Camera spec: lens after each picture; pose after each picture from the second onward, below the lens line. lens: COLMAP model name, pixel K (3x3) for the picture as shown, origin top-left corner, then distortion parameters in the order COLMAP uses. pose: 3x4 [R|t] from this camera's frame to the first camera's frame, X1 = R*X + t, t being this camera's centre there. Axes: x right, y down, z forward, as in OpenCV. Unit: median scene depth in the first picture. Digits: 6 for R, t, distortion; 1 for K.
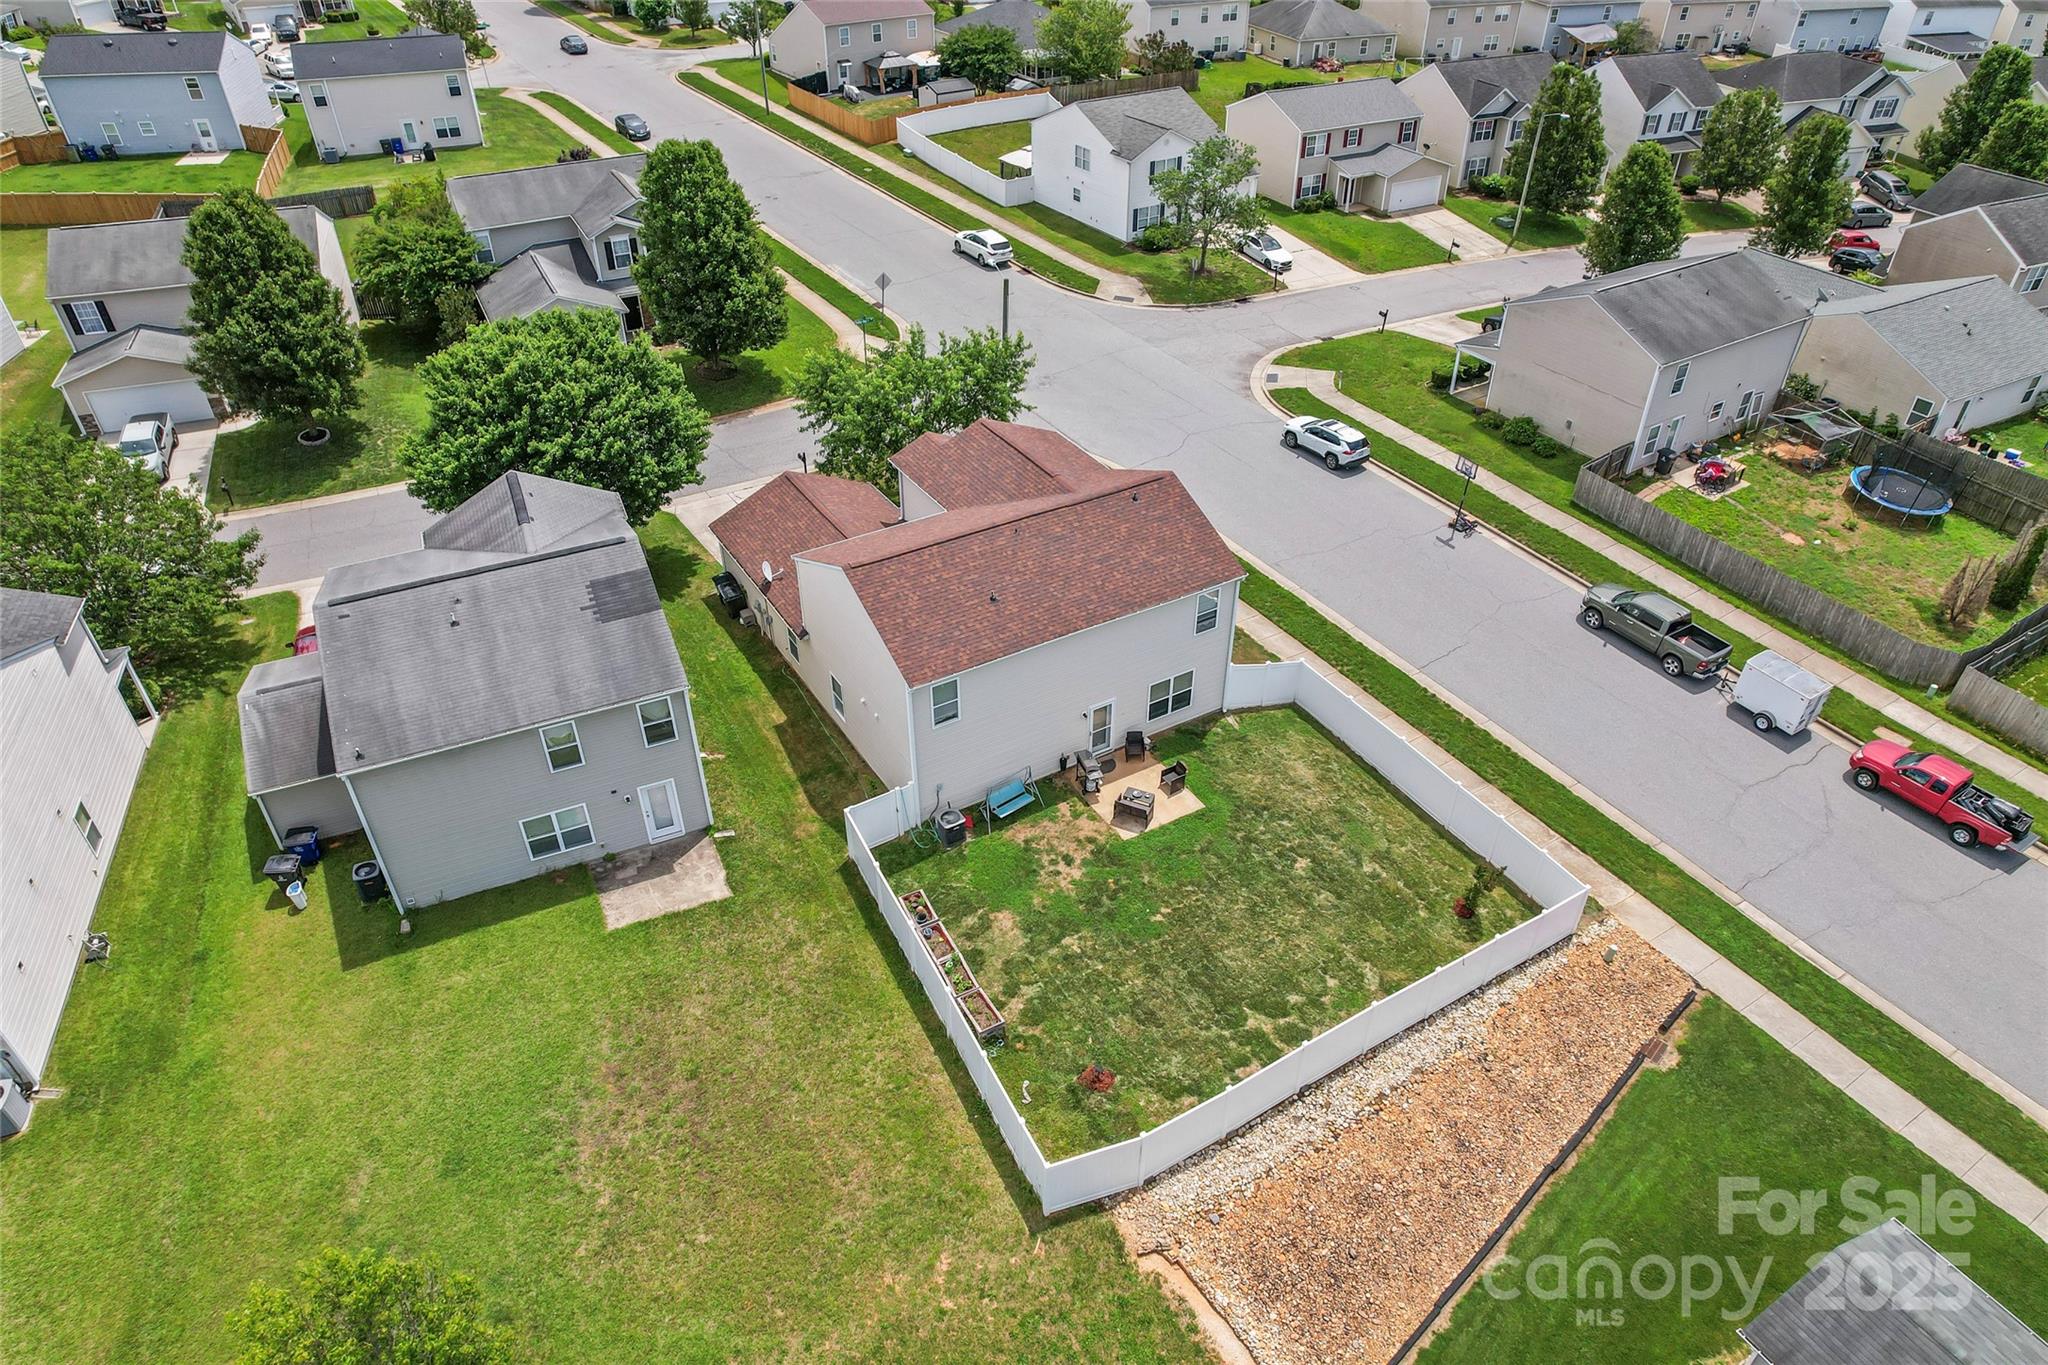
lens RADIAL K [[1289.5, 0, 1028.5], [0, 1289.5, 703.2], [0, 0, 1]] dist [-0.072811, 0.065765]
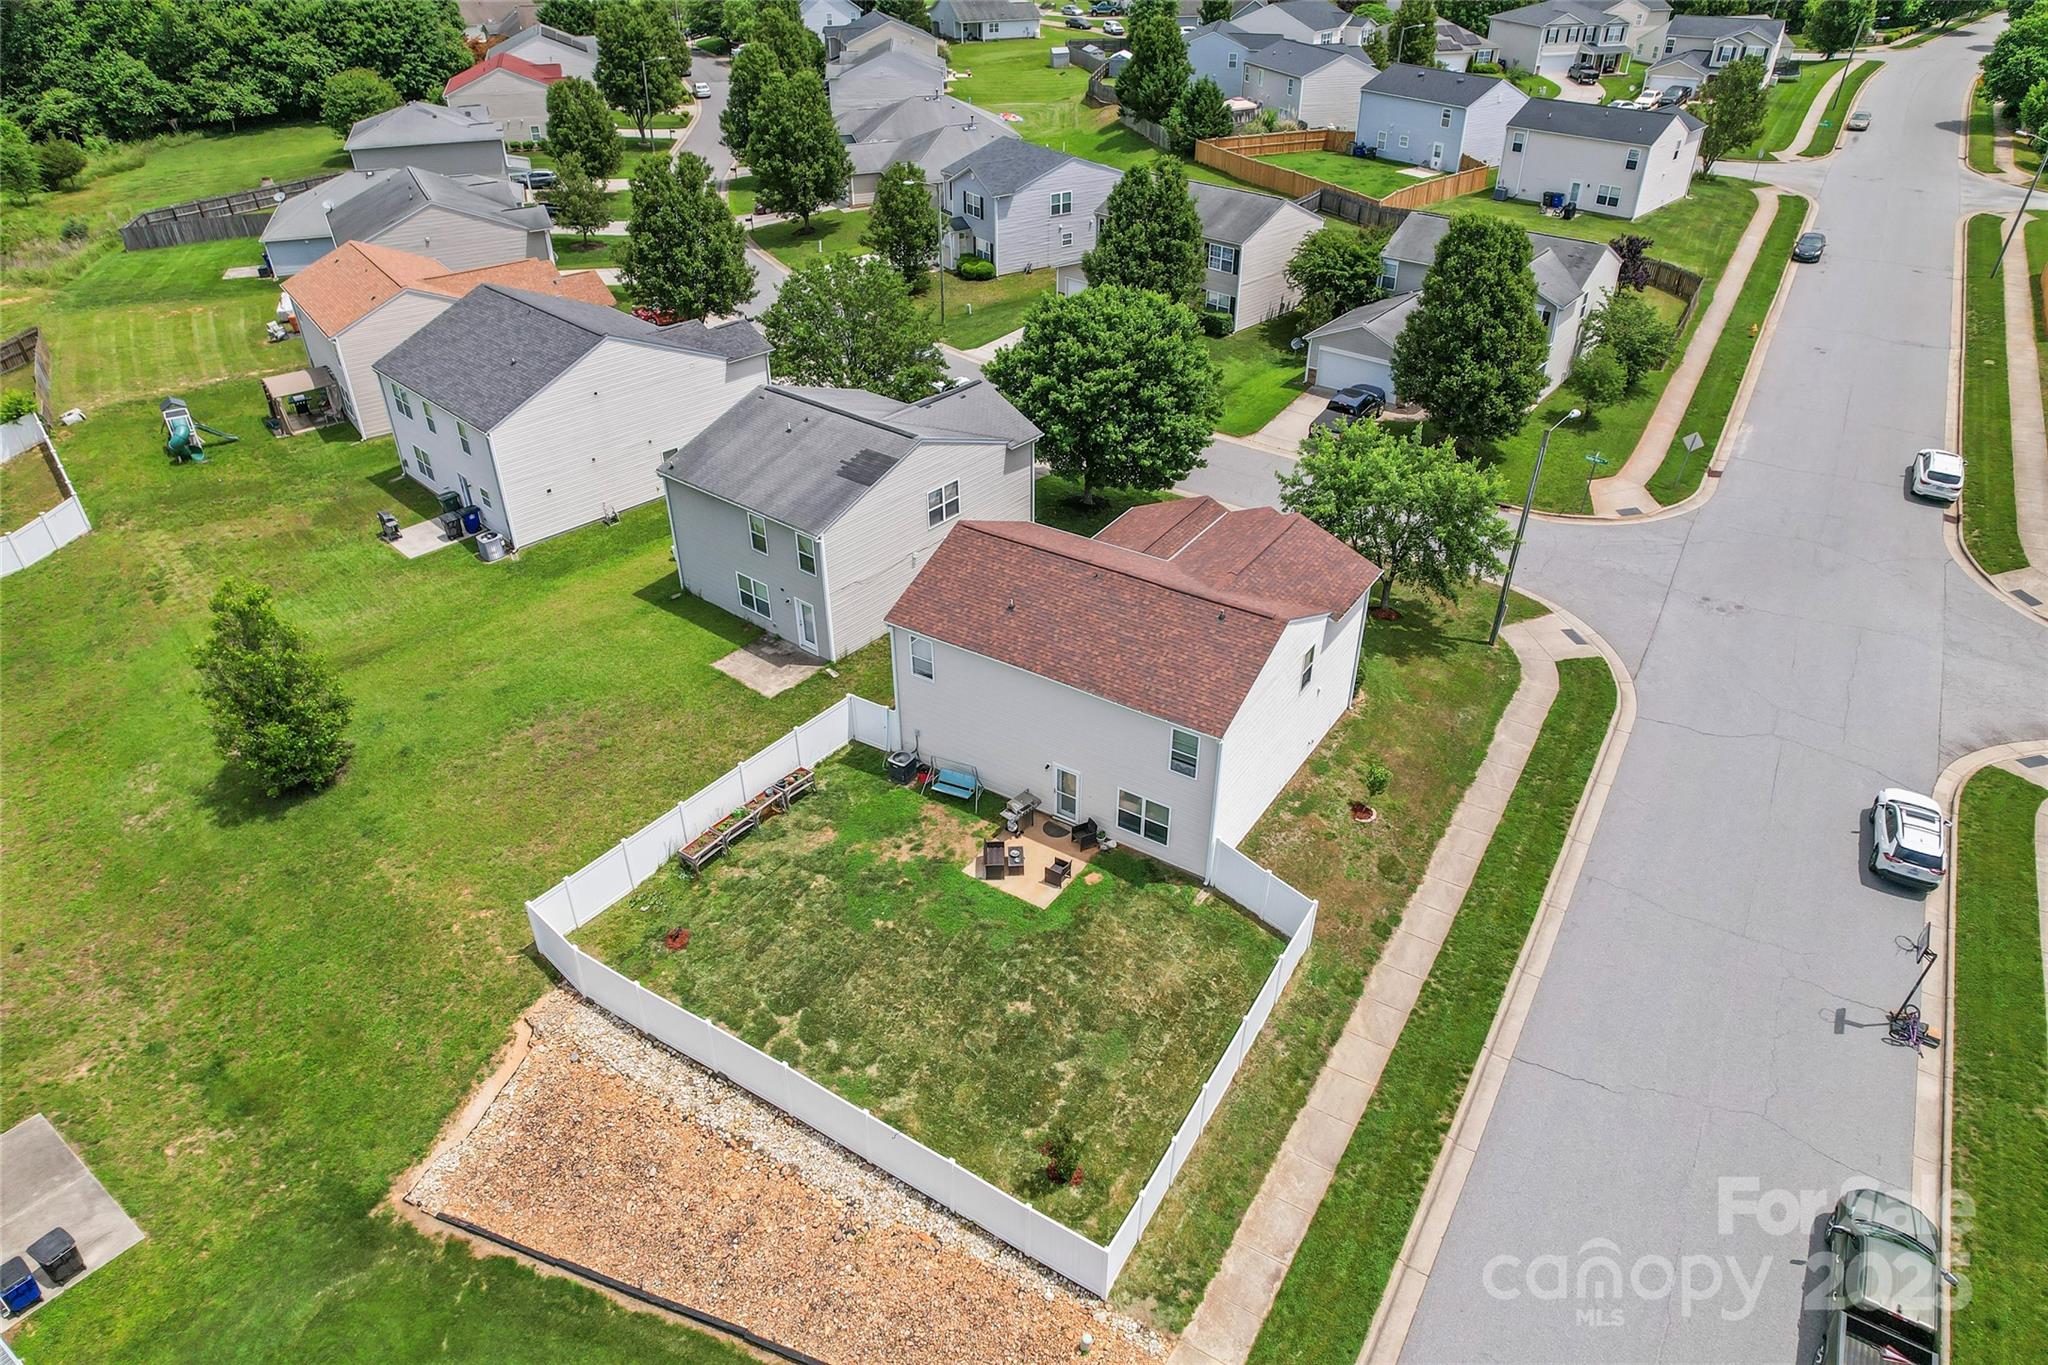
lens RADIAL K [[1289.5, 0, 1028.5], [0, 1289.5, 703.2], [0, 0, 1]] dist [-0.072811, 0.065765]
pose [[0.444814, 0.505401, -0.739399, 0.856145], [-0.543230, 0.808619, 0.225914, -0.282826], [0.712069, 0.301174, 0.634233, 0.393650]]
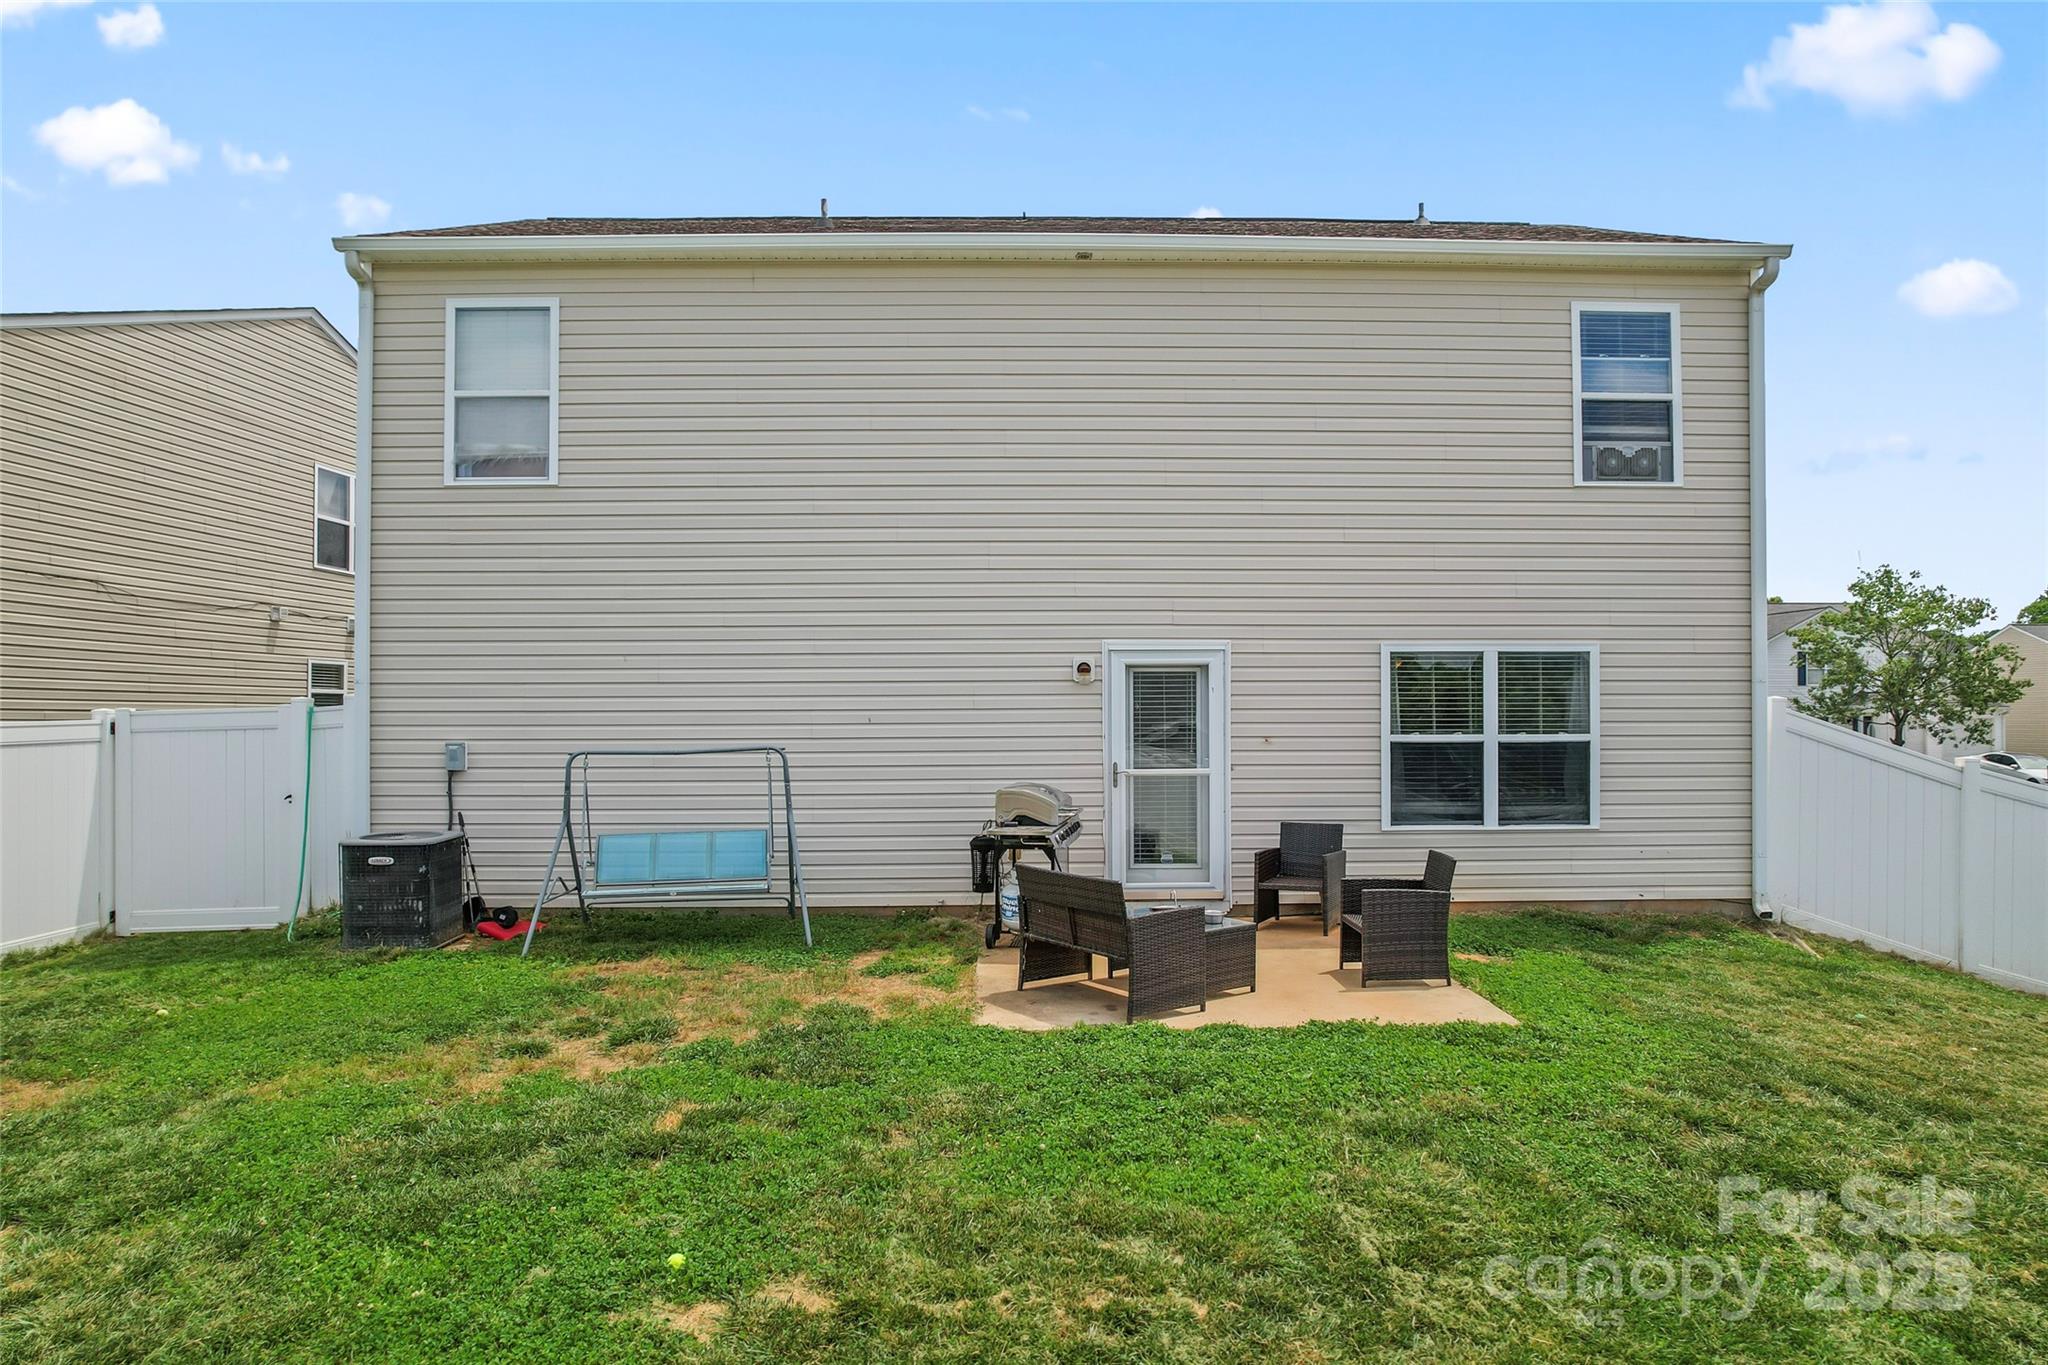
lens RADIAL K [[1289.5, 0, 1028.5], [0, 1289.5, 703.2], [0, 0, 1]] dist [-0.072811, 0.065765]
pose [[0.870772, 0.000815, -0.491687, 0.184221], [-0.300087, 0.793034, -0.530137, 0.179956], [0.389492, 0.609177, 0.690796, 0.940017]]
